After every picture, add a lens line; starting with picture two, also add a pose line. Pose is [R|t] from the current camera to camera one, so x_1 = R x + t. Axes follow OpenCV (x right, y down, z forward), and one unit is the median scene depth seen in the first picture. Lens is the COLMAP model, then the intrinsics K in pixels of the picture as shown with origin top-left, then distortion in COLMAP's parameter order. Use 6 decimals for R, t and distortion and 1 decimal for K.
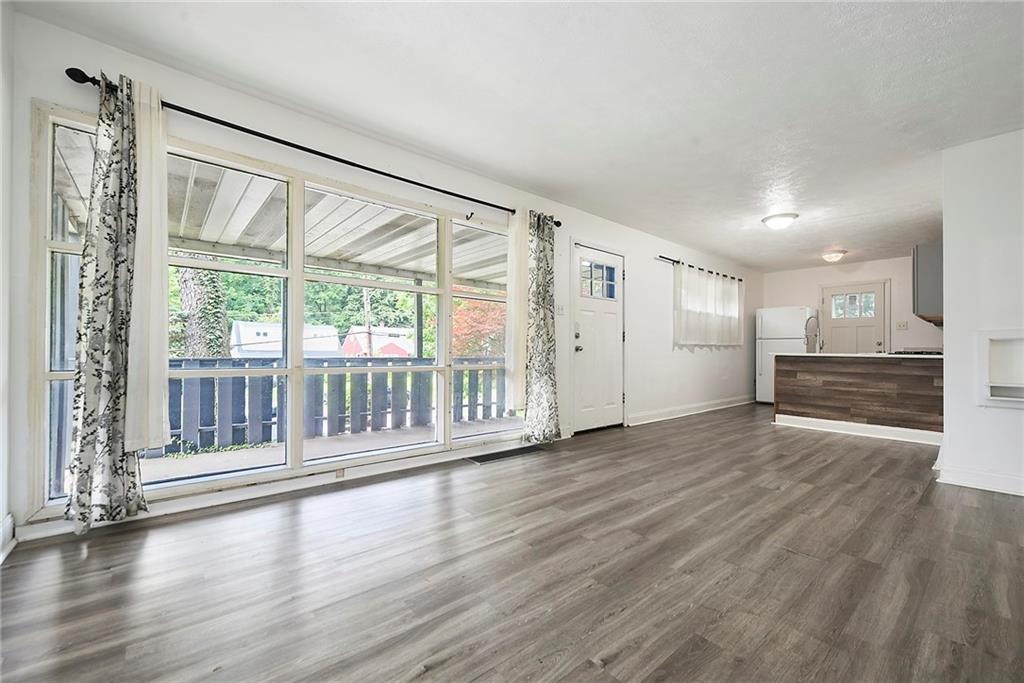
lens RADIAL K [[411.0, 0, 501.2], [0, 411.0, 340.1], [0, 0, 1]] dist [0.000445, -0.001176]
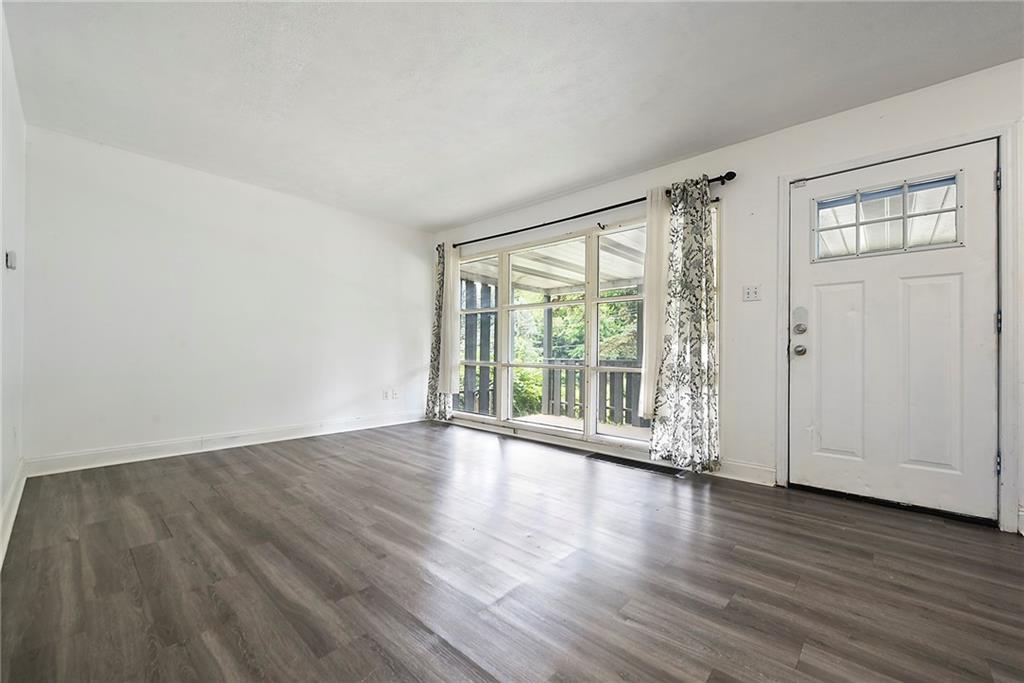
lens RADIAL K [[411.0, 0, 537.6], [0, 411.0, 351.6], [0, 0, 1]] dist [0.000445, -0.001176]
pose [[0.171684, -0.009689, -0.985104, 0.838862], [0.016229, 0.999844, -0.007006, 0.023618], [0.985018, -0.014784, 0.171815, 0.584900]]
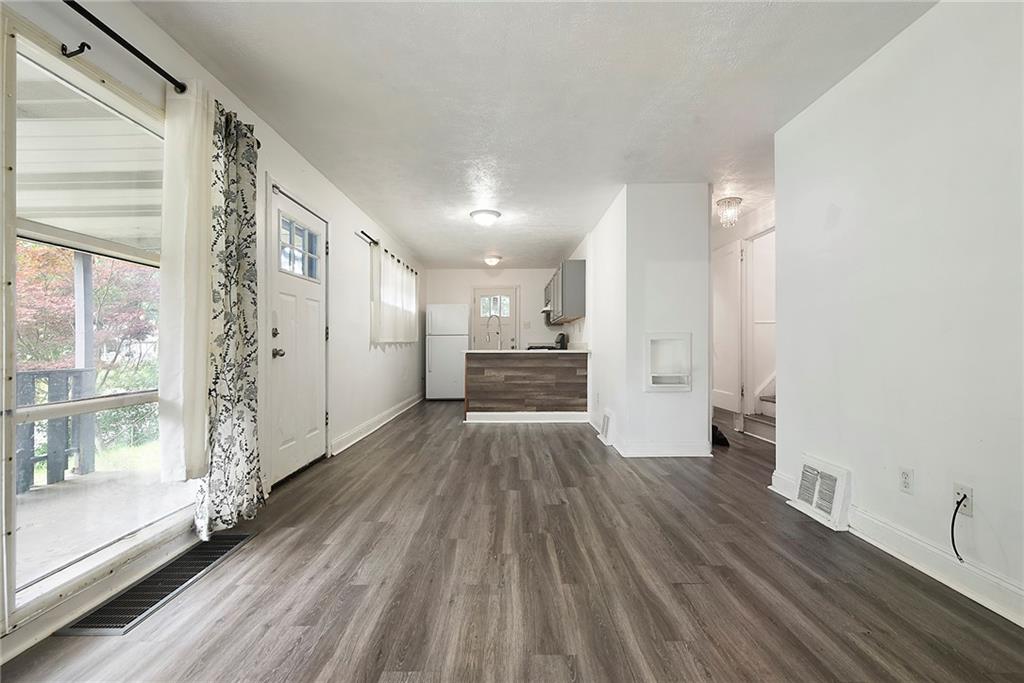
lens RADIAL K [[447.1, 0, 511.8], [0, 447.1, 337.5], [0, 0, 1]] dist [0.003898, -0.001162]
pose [[0.643176, -0.001616, 0.765717, -0.124744], [-0.005315, 0.999964, 0.006575, -0.011435], [-0.765700, -0.008299, 0.643144, 0.321003]]
